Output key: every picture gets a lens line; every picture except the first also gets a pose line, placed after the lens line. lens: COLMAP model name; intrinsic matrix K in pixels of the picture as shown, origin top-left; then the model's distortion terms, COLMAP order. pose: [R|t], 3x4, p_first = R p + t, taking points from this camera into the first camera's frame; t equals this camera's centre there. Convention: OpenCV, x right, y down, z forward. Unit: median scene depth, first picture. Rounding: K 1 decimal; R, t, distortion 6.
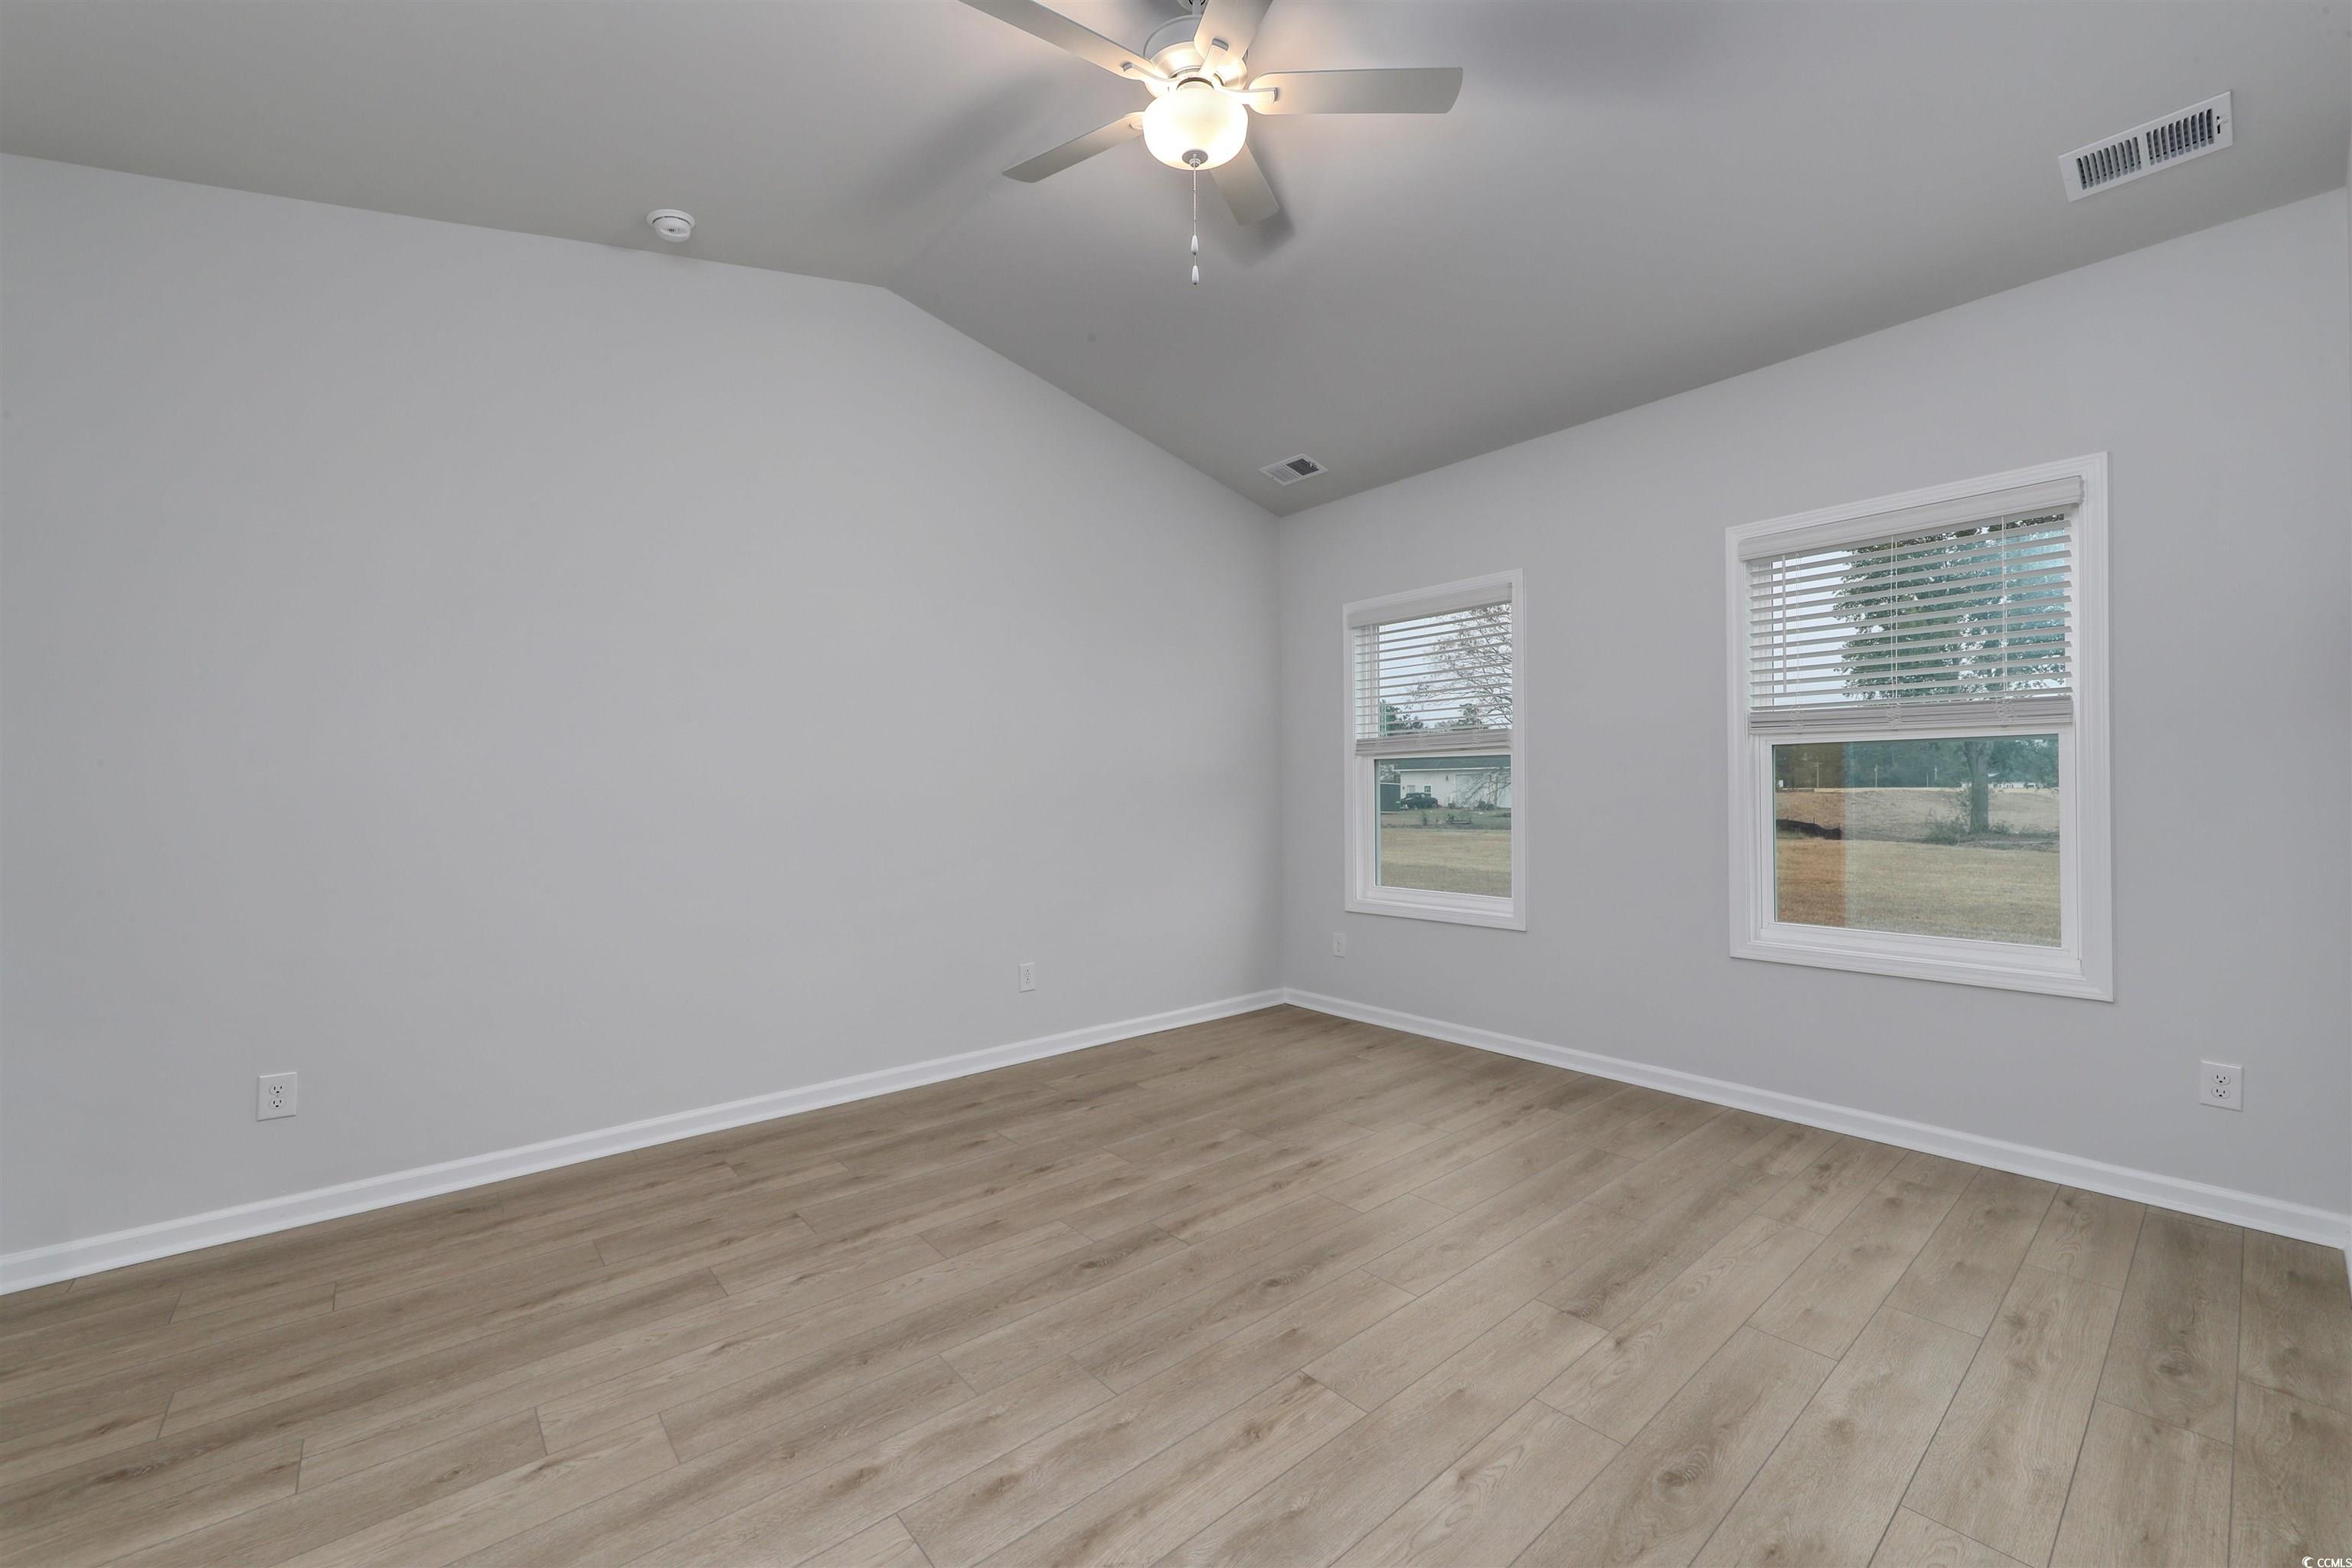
lens RADIAL K [[951.2, 0, 1224.2], [0, 951.2, 785.8], [0, 0, 1]] dist [0.000810, -0.000091]
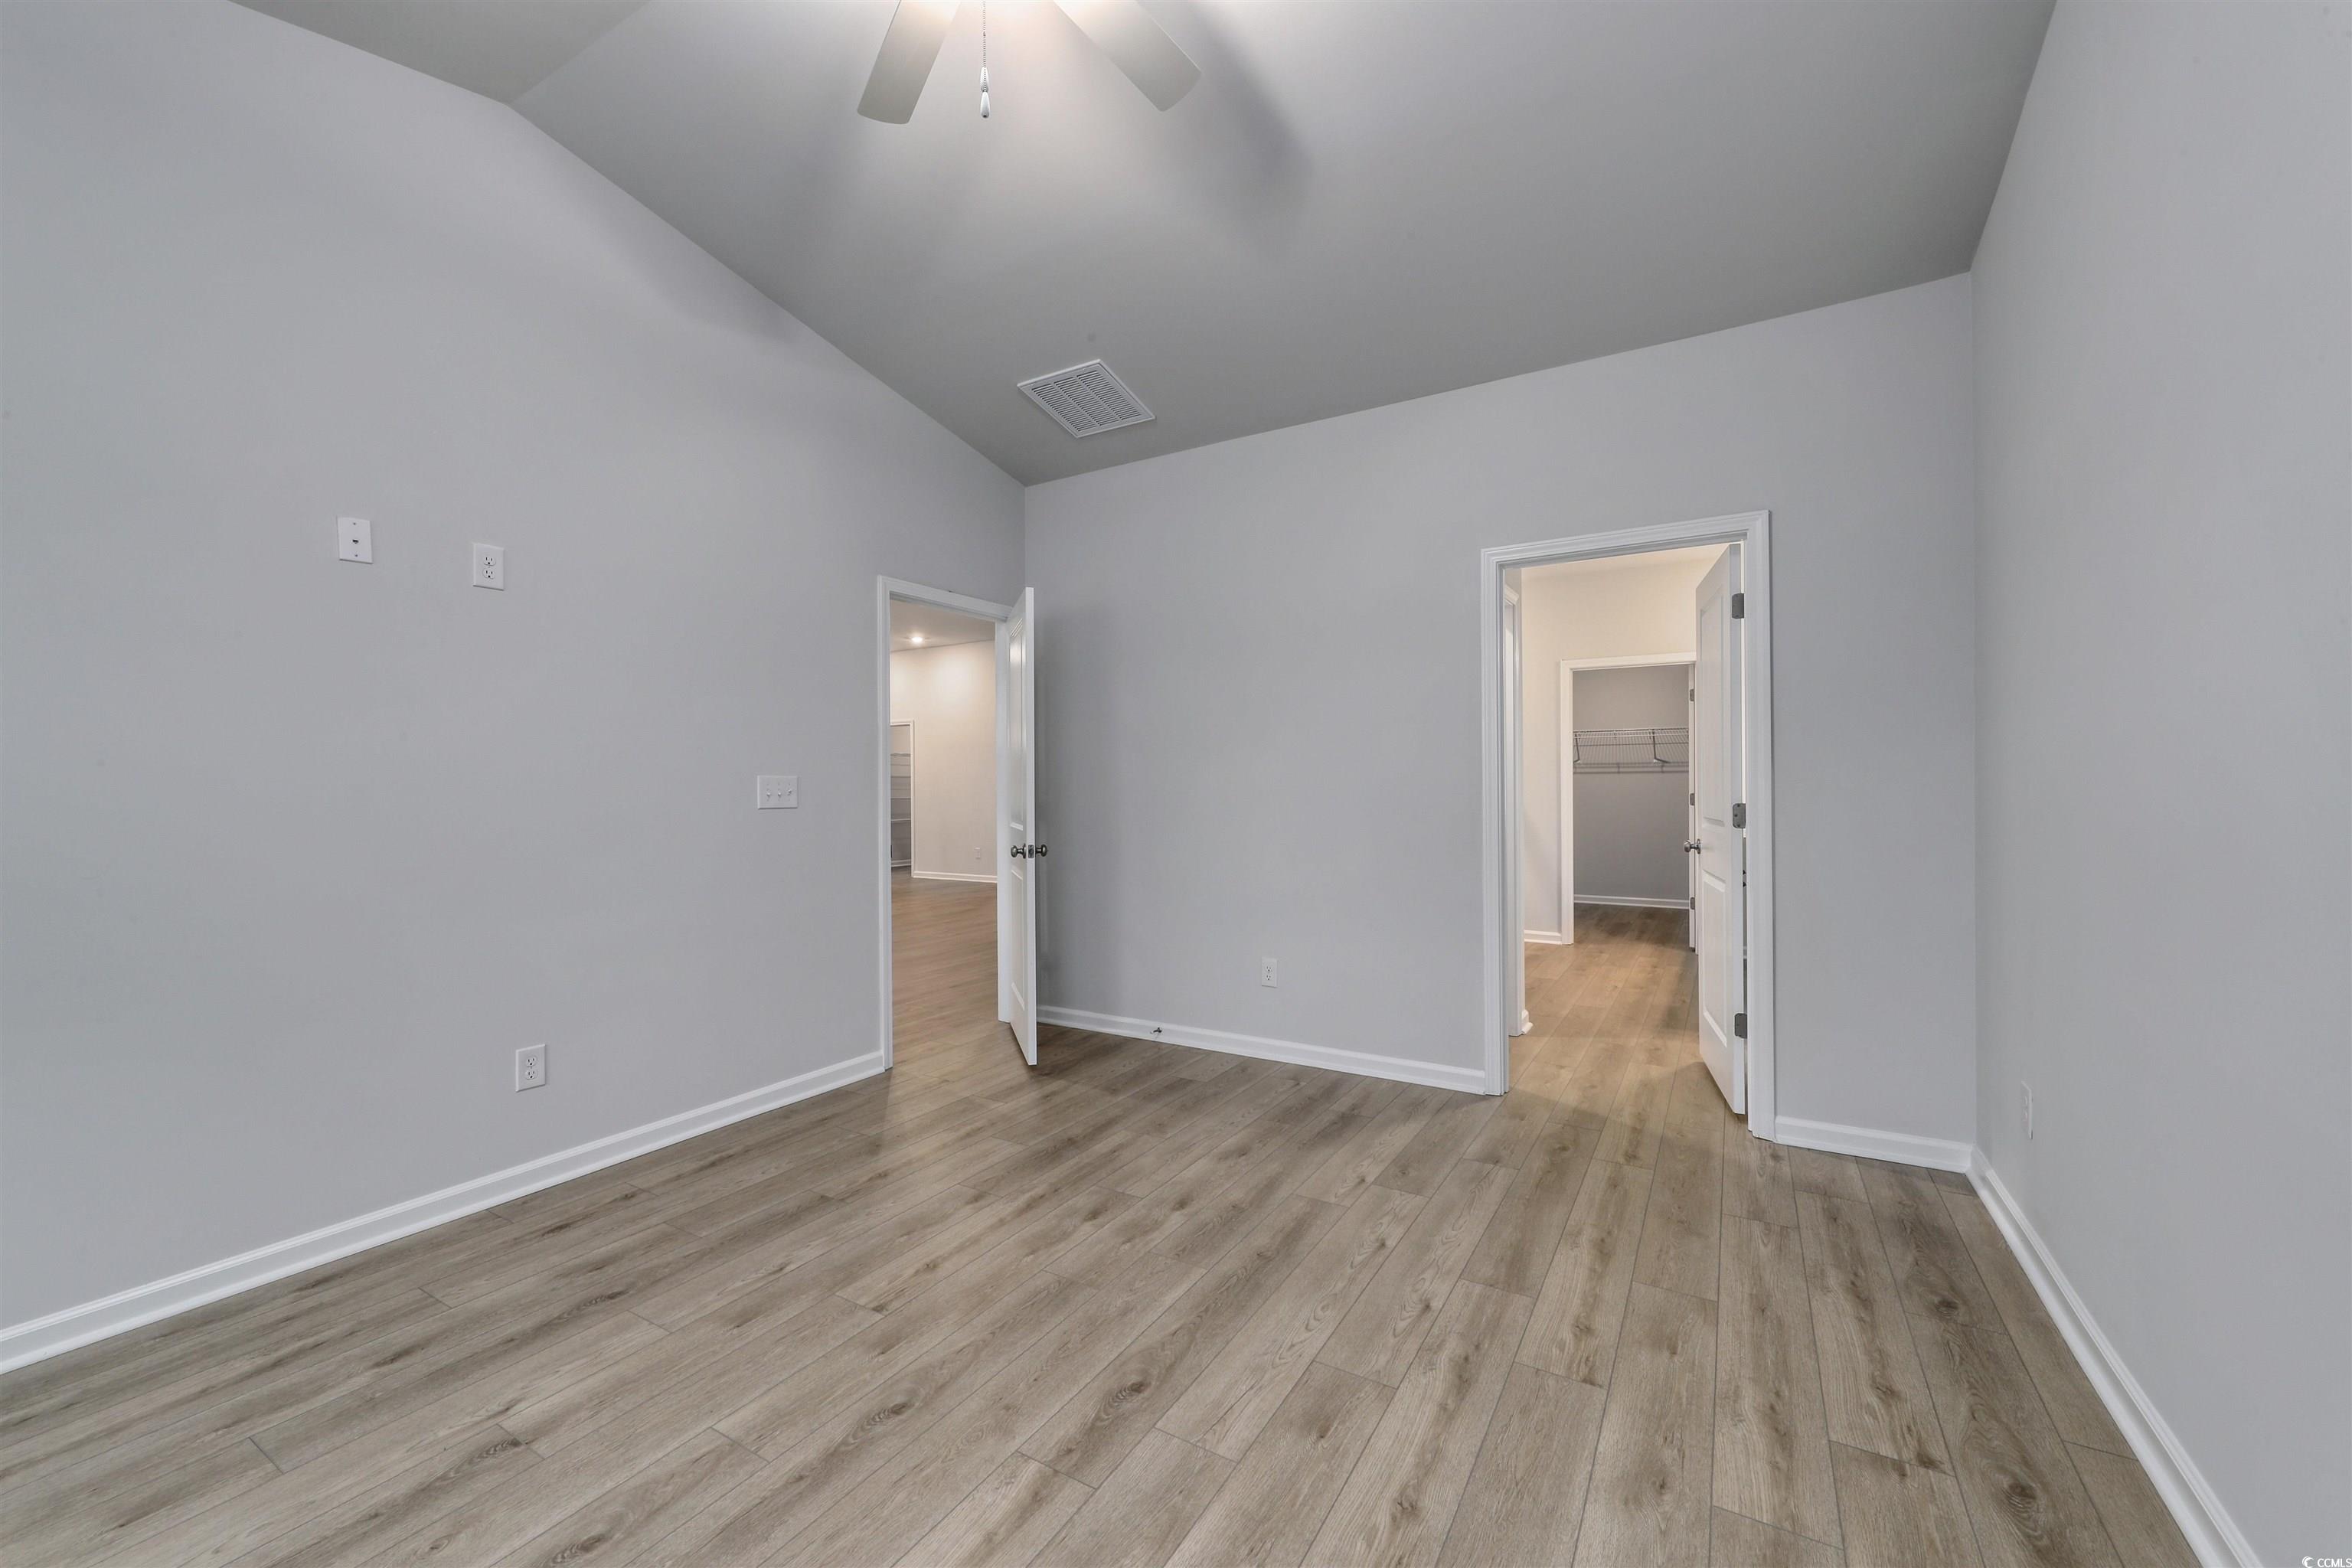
lens RADIAL K [[942.0, 0, 1171.1], [0, 942.0, 790.4], [0, 0, 1]] dist [0.002813, -0.000243]
pose [[-0.966748, 0.013336, -0.255381, 0.029156], [0.013545, 0.999908, 0.000939, 0.010603], [0.255370, -0.002551, -0.966840, 2.053829]]
